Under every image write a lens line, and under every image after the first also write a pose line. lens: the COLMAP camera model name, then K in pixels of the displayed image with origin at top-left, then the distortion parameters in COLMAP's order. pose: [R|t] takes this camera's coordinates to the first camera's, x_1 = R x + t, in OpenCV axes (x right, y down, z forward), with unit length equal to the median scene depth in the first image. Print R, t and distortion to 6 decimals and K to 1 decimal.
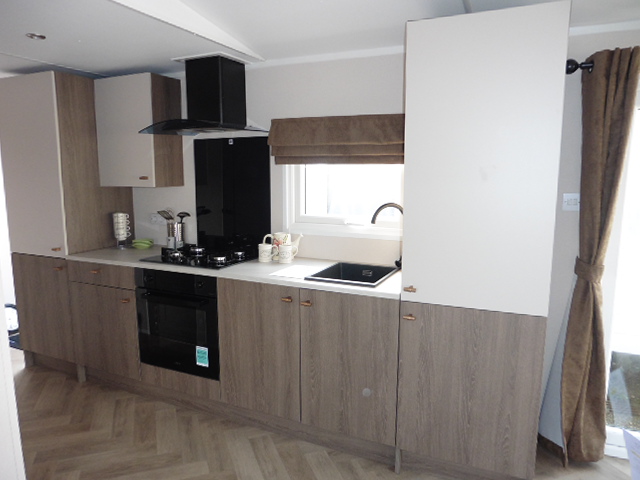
lens RADIAL K [[440.8, 0, 321.0], [0, 440.8, 248.7], [0, 0, 1]] dist [0.002363, 0.001302]
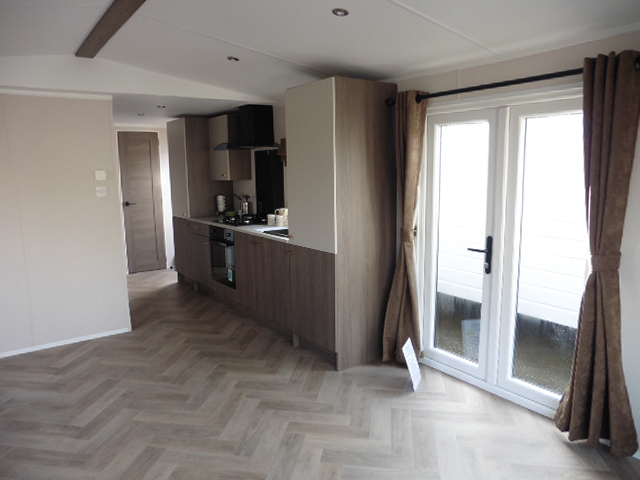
lens RADIAL K [[456.5, 0, 320.0], [0, 456.5, 240.0], [0, 0, 1]] dist [-0.001654, -0.001816]
pose [[0.880331, 0.064483, -0.469957, 0.676898], [-0.066845, 0.997695, 0.011679, 0.041496], [0.469627, 0.021132, 0.882612, -0.342635]]
